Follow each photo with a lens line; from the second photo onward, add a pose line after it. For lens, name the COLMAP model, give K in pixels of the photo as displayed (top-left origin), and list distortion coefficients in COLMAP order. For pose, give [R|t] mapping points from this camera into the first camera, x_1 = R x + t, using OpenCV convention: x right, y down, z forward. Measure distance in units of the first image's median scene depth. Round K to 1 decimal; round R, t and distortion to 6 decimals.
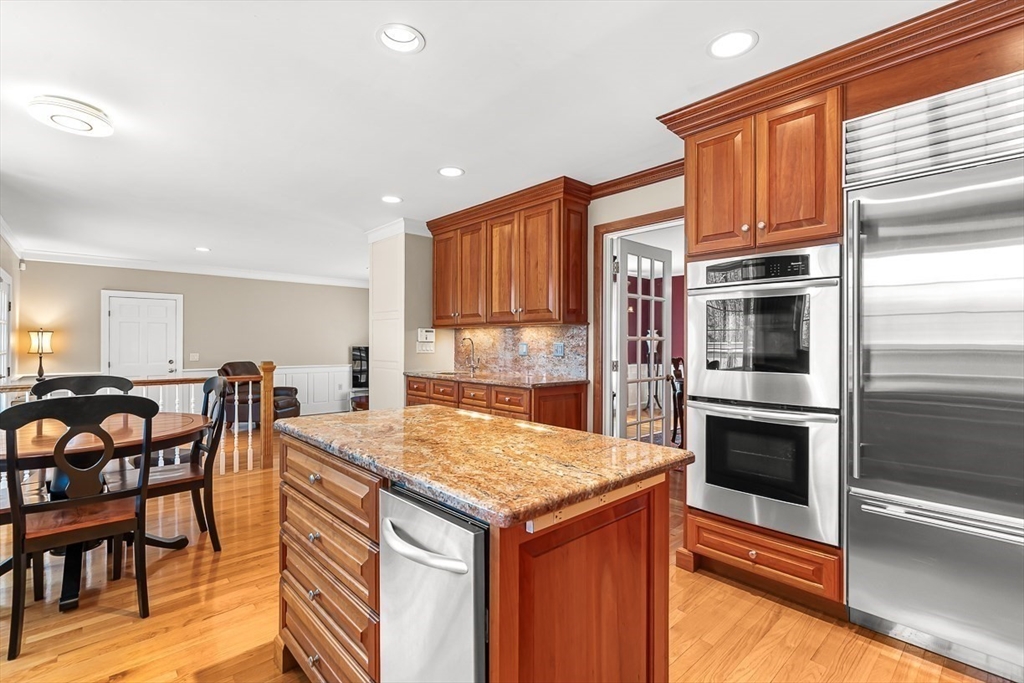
lens RADIAL K [[473.0, 0, 501.0], [0, 473.0, 339.9], [0, 0, 1]] dist [-0.001035, -0.000084]
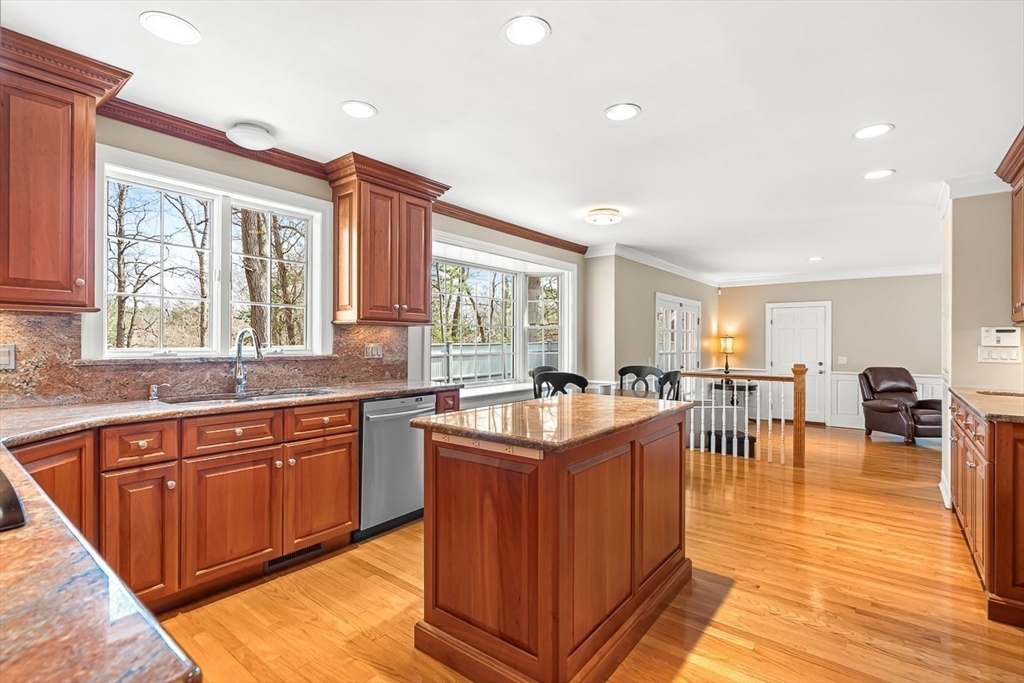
lens RADIAL K [[475.2, 0, 518.9], [0, 475.2, 342.0], [0, 0, 1]] dist [0.001006, 0.000202]
pose [[0.174206, -0.002166, -0.984707, 0.443895], [-0.002412, 0.999994, -0.002626, 0.001227], [0.984706, 0.002833, 0.174200, 0.217800]]
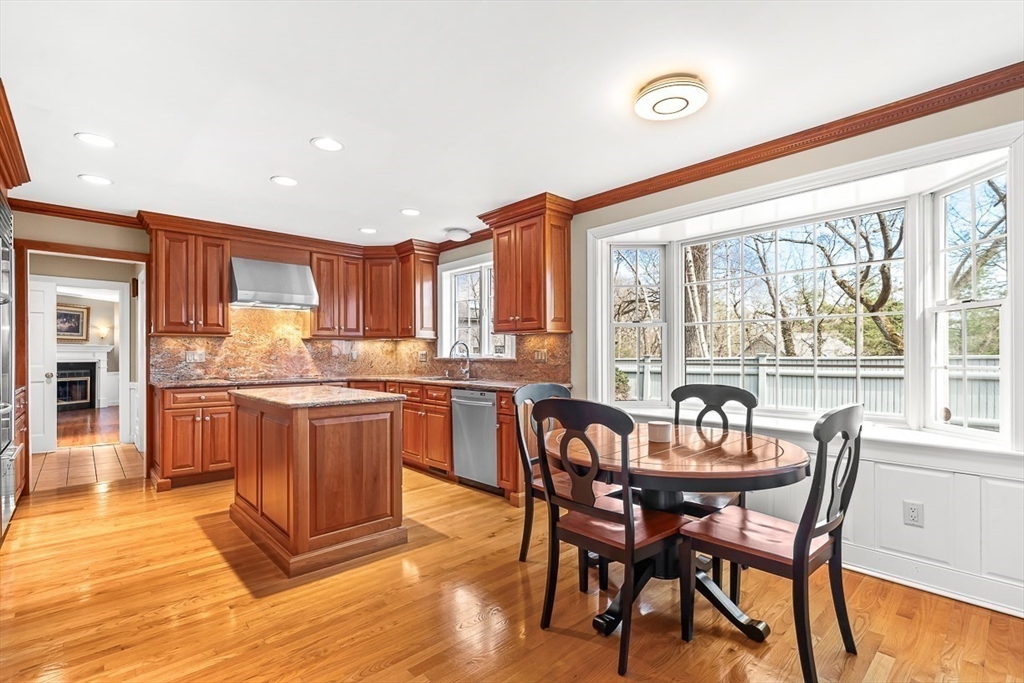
lens RADIAL K [[472.3, 0, 514.7], [0, 472.3, 353.0], [0, 0, 1]] dist [-0.002492, -0.000960]
pose [[-0.999825, 0.000371, -0.018702, -0.335396], [0.000448, 0.999991, -0.004103, 0.012959], [0.018700, -0.004111, -0.999817, 1.087430]]
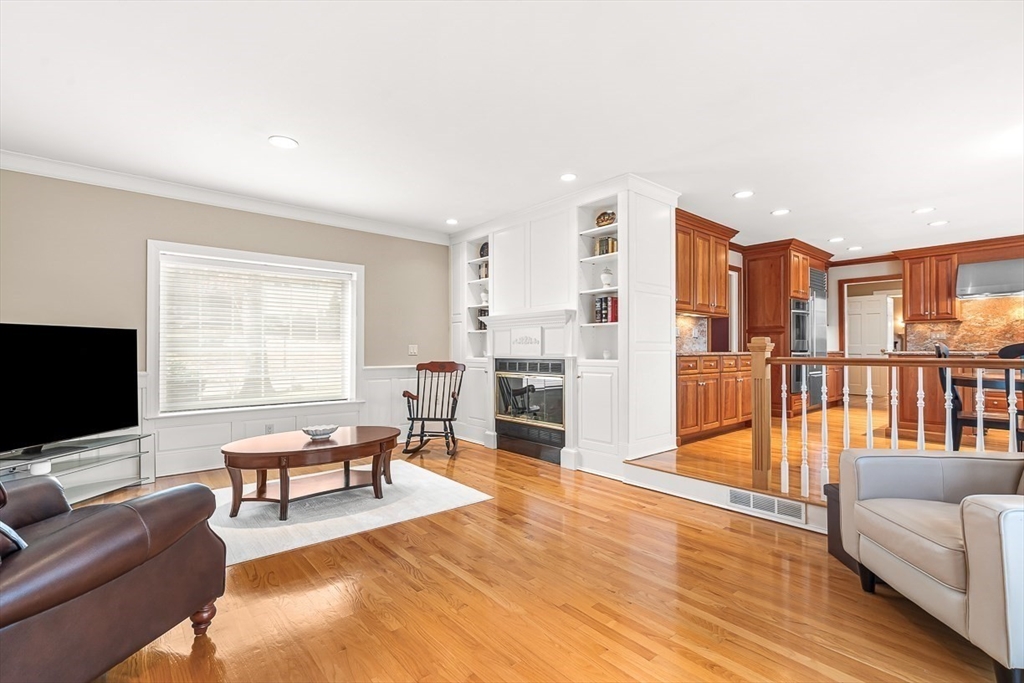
lens RADIAL K [[463.6, 0, 513.7], [0, 463.6, 348.5], [0, 0, 1]] dist [0.000235, 0.000088]
pose [[0.028955, 0.002619, 0.999577, -1.244340], [-0.002040, 0.999995, -0.002561, 0.066769], [-0.999579, -0.001965, 0.028960, 1.395909]]
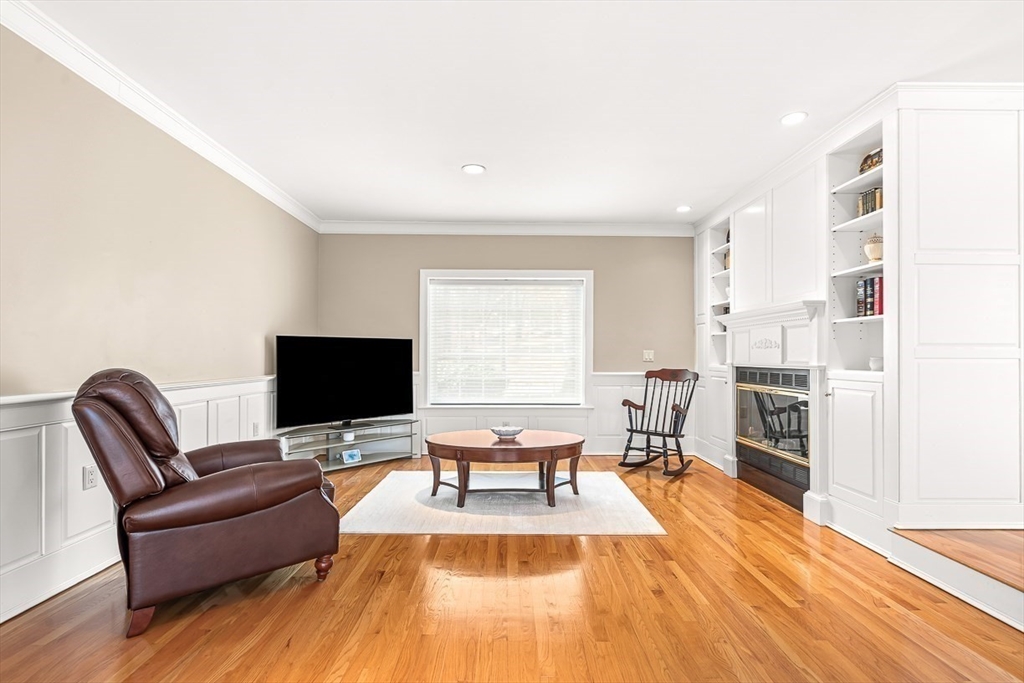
lens RADIAL K [[472.3, 0, 514.7], [0, 472.3, 353.0], [0, 0, 1]] dist [-0.002492, -0.000960]
pose [[0.658716, 0.005083, 0.752375, -1.095706], [-0.004661, 0.999986, -0.002675, 0.065755], [-0.752377, -0.001745, 0.658730, 1.168935]]
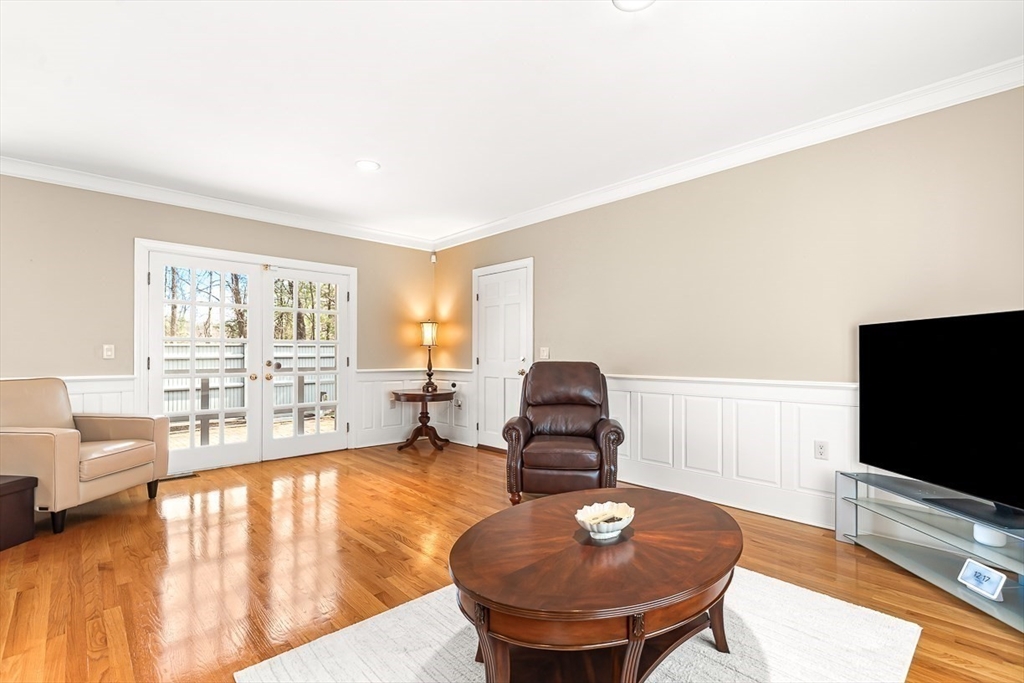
lens RADIAL K [[472.3, 0, 514.7], [0, 472.3, 353.0], [0, 0, 1]] dist [-0.002492, -0.000960]
pose [[0.030338, -0.008227, -0.999506, -0.039071], [0.002003, 0.999965, -0.008170, 0.073058], [0.999538, -0.001754, 0.030353, 1.667689]]
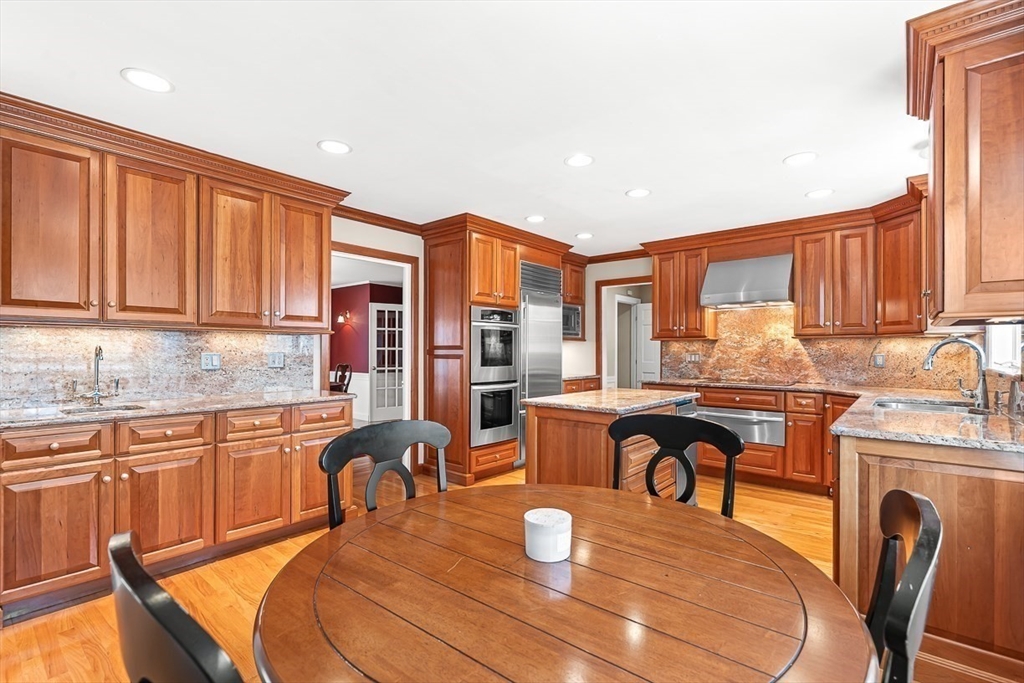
lens RADIAL K [[472.3, 0, 514.7], [0, 472.3, 353.0], [0, 0, 1]] dist [-0.002492, -0.000960]
pose [[-0.142202, -0.005879, 0.989820, -0.753040], [-0.004644, 0.999975, 0.005272, -0.000479], [-0.989827, -0.003847, -0.142225, 0.622156]]
